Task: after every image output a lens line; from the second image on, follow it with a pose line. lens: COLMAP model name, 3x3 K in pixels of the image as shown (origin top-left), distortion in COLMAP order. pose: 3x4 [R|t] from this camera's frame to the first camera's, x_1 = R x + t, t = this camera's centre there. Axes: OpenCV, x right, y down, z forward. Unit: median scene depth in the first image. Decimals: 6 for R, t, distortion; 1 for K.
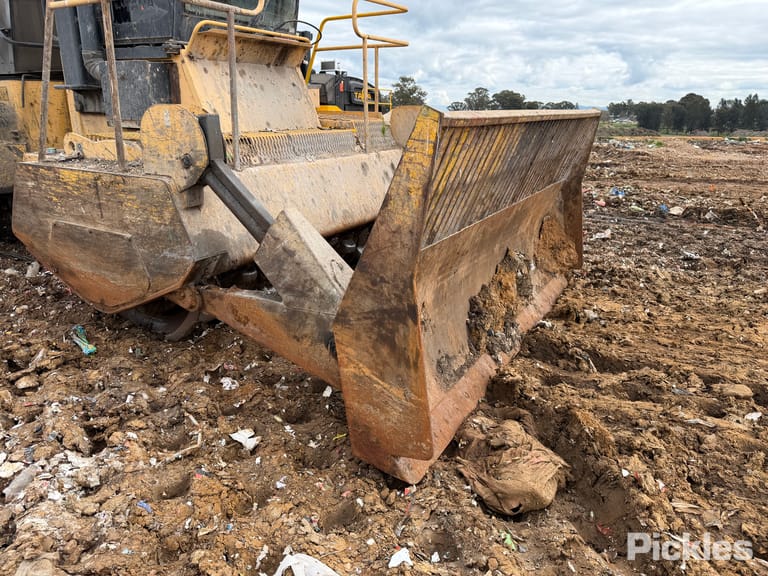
lens RADIAL K [[538.1, 0, 385.8], [0, 538.1, 287.1], [0, 0, 1]] dist [0.065183, -0.089405]
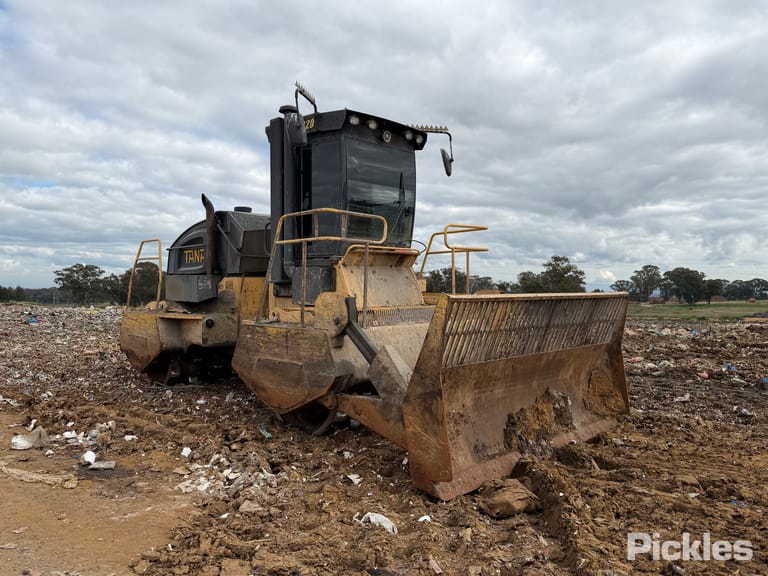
lens RADIAL K [[598.0, 0, 385.2], [0, 598.0, 291.4], [0, 0, 1]] dist [0.112828, -0.215771]
pose [[0.968402, -0.007426, -0.249286, 0.260043], [-0.069884, 0.951433, -0.299821, 0.234422], [0.239405, 0.307768, 0.920850, -0.750425]]
